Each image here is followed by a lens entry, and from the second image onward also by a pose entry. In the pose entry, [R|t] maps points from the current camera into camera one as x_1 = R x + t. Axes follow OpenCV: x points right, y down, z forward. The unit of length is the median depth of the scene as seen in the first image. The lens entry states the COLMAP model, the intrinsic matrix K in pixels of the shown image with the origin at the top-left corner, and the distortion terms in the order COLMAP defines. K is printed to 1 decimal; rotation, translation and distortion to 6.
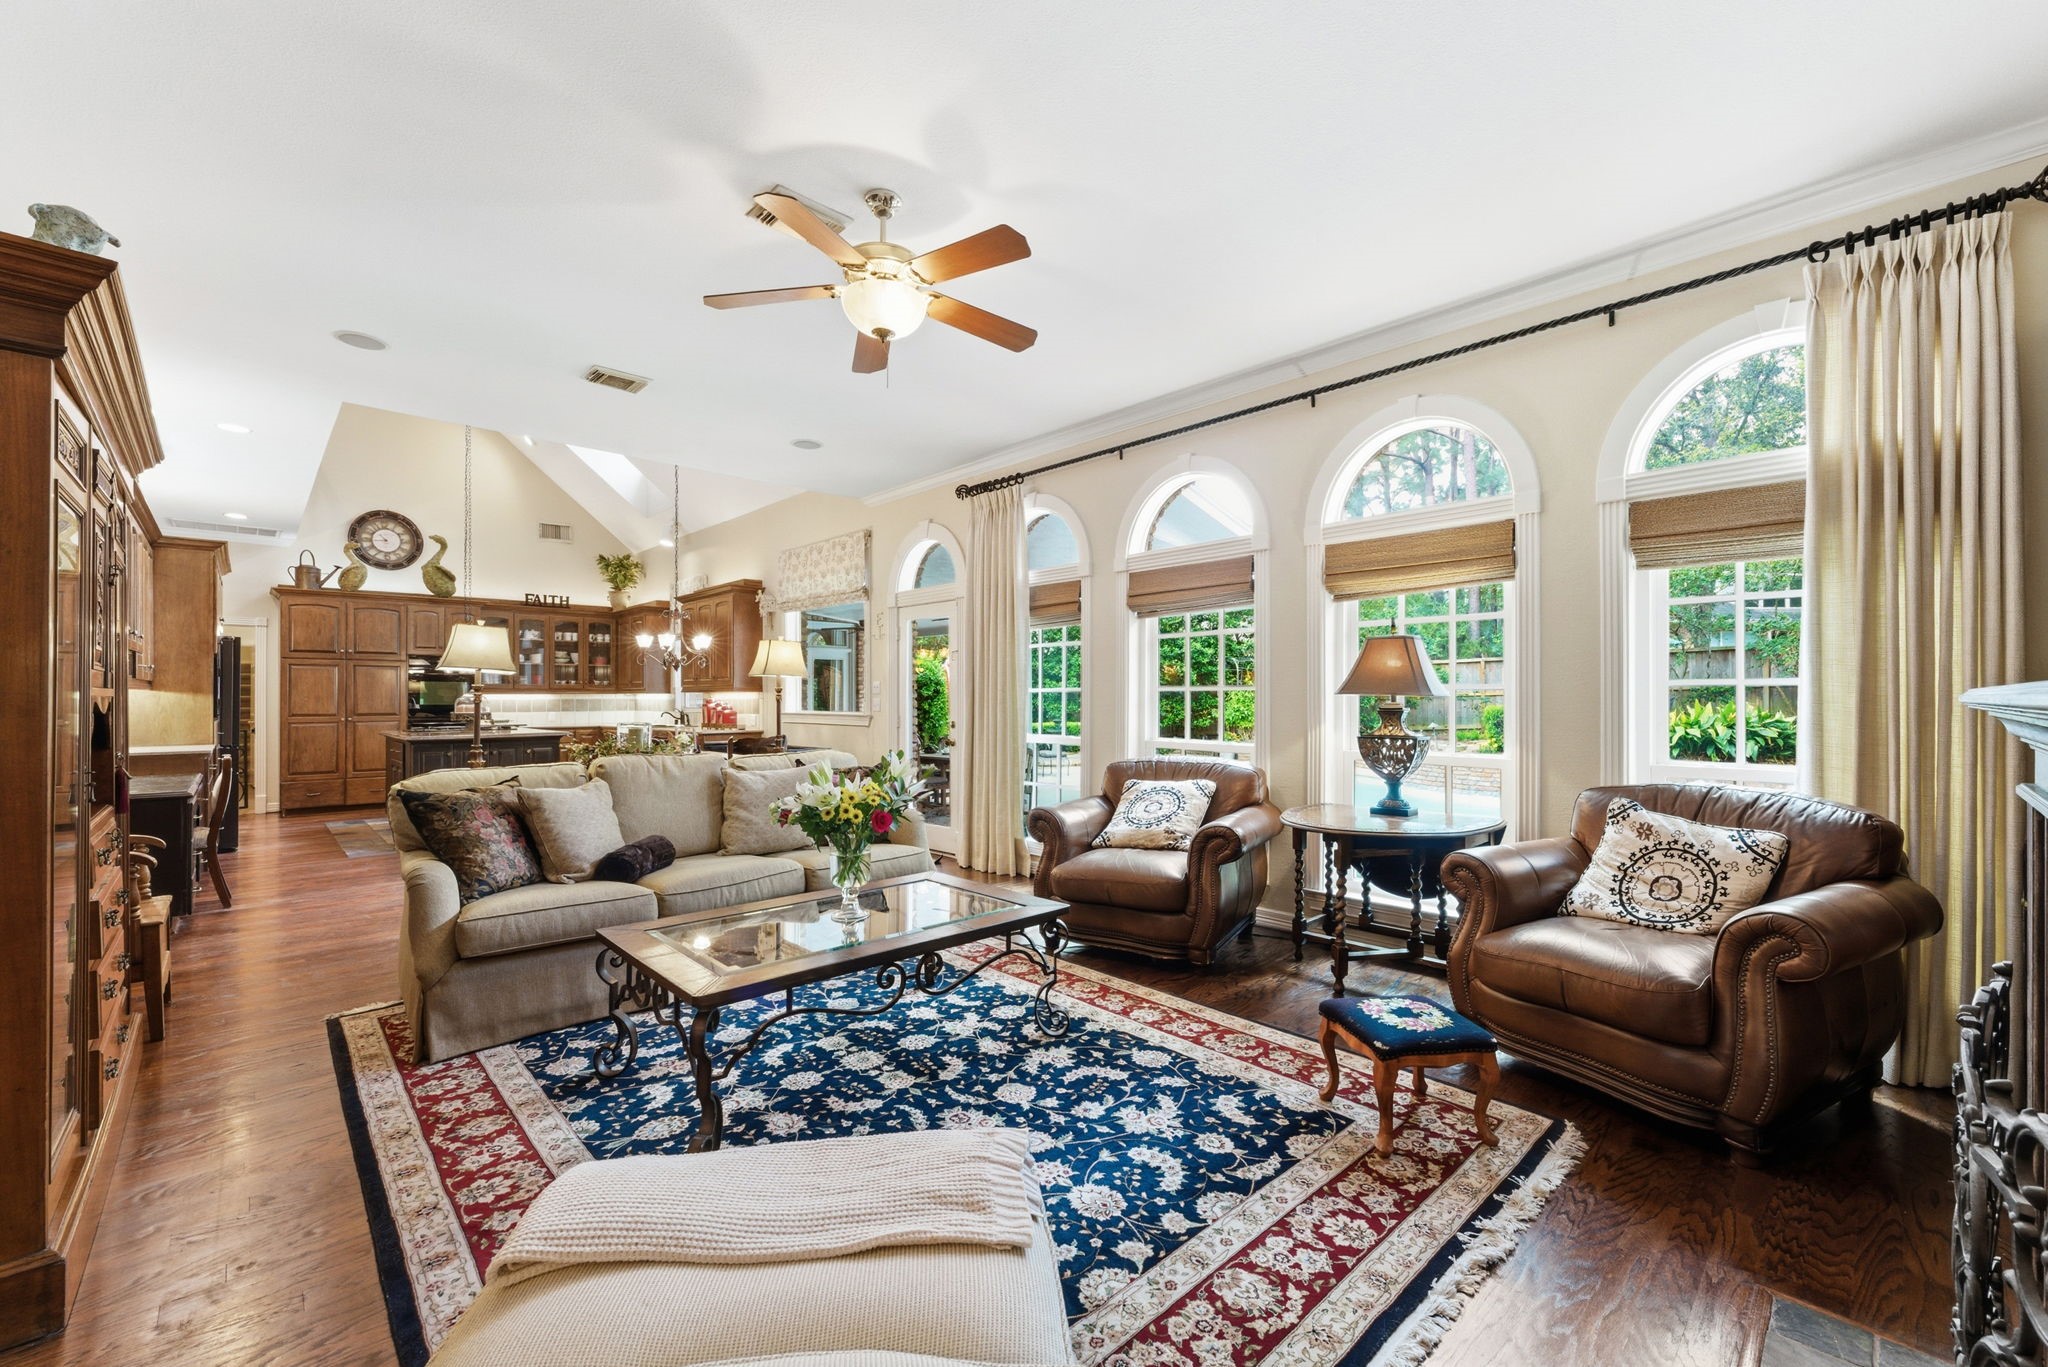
lens RADIAL K [[821.8, 0, 1033.9], [0, 821.8, 687.9], [0, 0, 1]] dist [-0.003066, 0.000538]
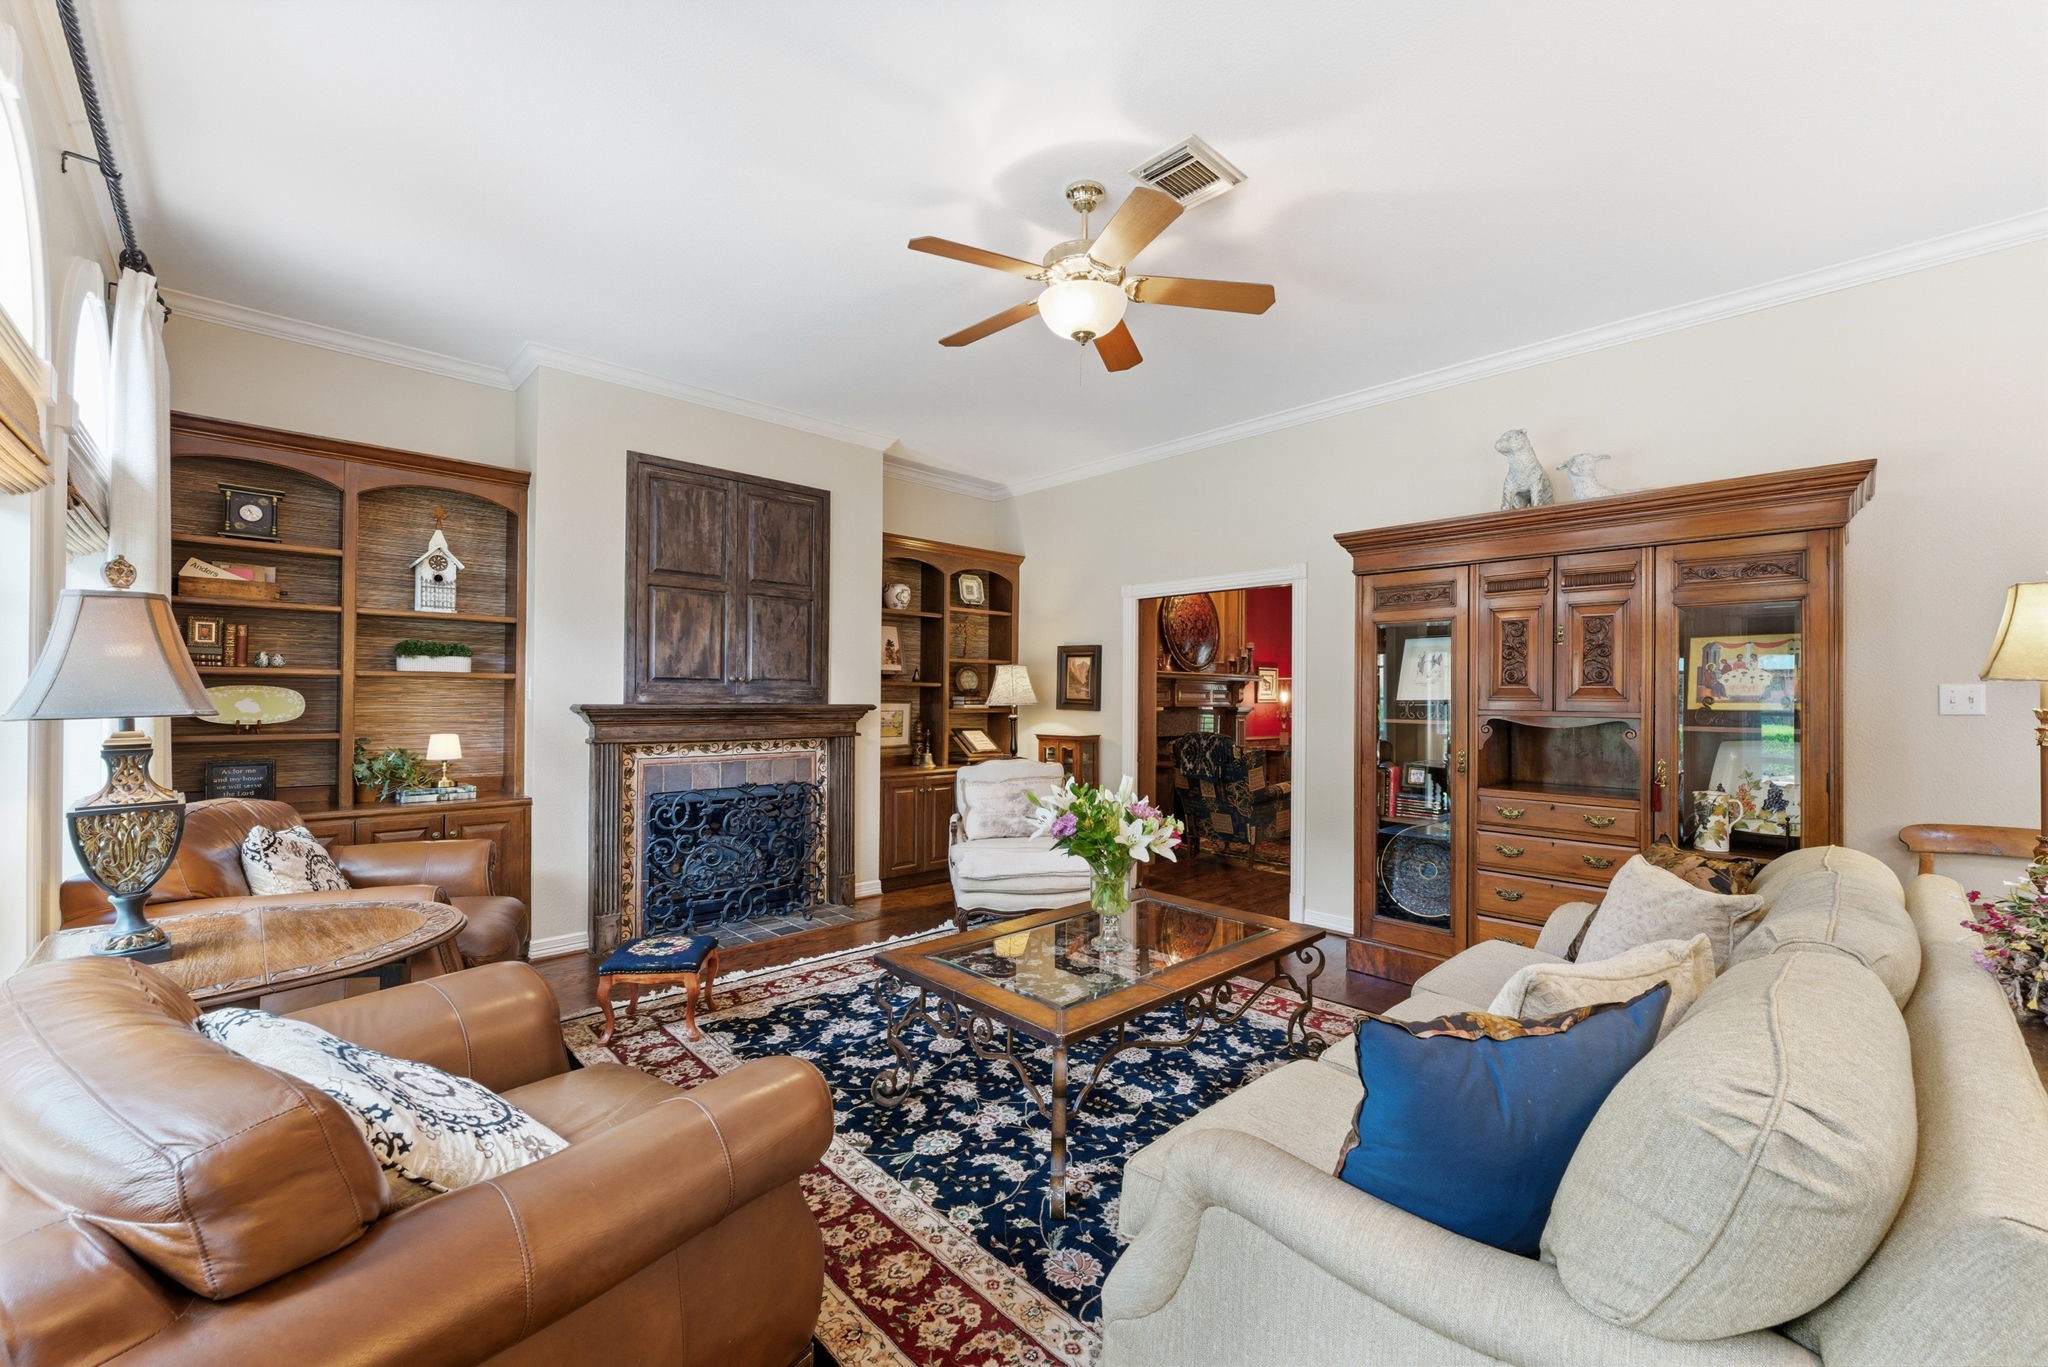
lens RADIAL K [[821.8, 0, 1030.5], [0, 821.8, 688.9], [0, 0, 1]] dist [-0.003066, 0.000538]
pose [[-0.999983, -0.005671, 0.001440, -0.042589], [-0.005700, 0.999766, -0.020885, -0.000595], [-0.001321, -0.020892, -0.999781, 0.651495]]
